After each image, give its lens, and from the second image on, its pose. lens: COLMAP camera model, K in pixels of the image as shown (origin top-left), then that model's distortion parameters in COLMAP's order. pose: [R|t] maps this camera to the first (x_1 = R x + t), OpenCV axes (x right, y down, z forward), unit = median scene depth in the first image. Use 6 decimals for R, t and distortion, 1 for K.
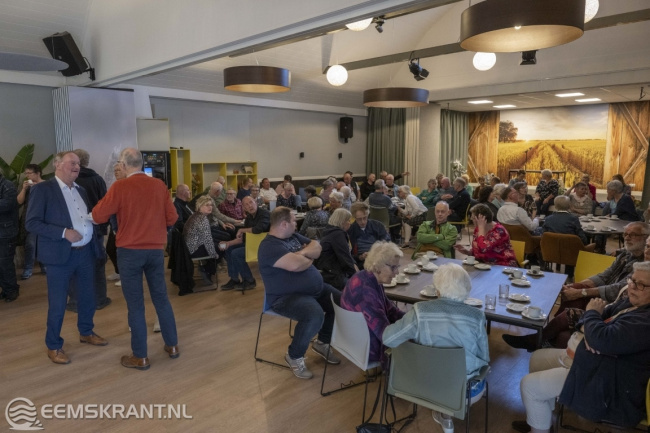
lens RADIAL K [[440.3, 0, 328.0], [0, 440.3, 214.6], [0, 0, 1]] dist [0.007592, -0.008252]
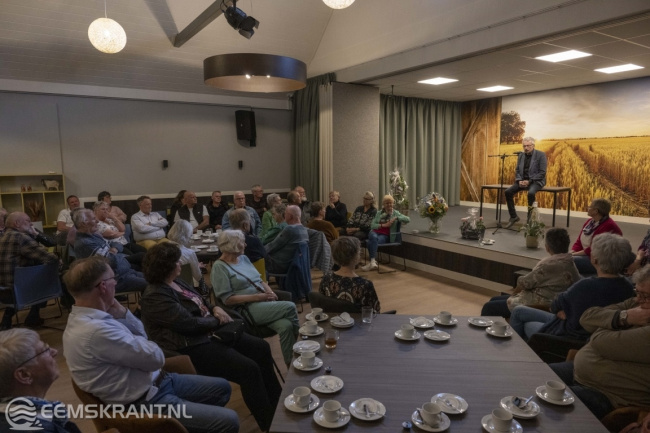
lens RADIAL K [[440.3, 0, 326.2], [0, 440.3, 213.6], [0, 0, 1]] dist [0.007592, -0.008252]
pose [[0.977663, 0.019570, -0.209265, 0.288540], [-0.023256, 0.999614, -0.015168, -0.041289], [0.208887, 0.019696, 0.977741, 0.296228]]
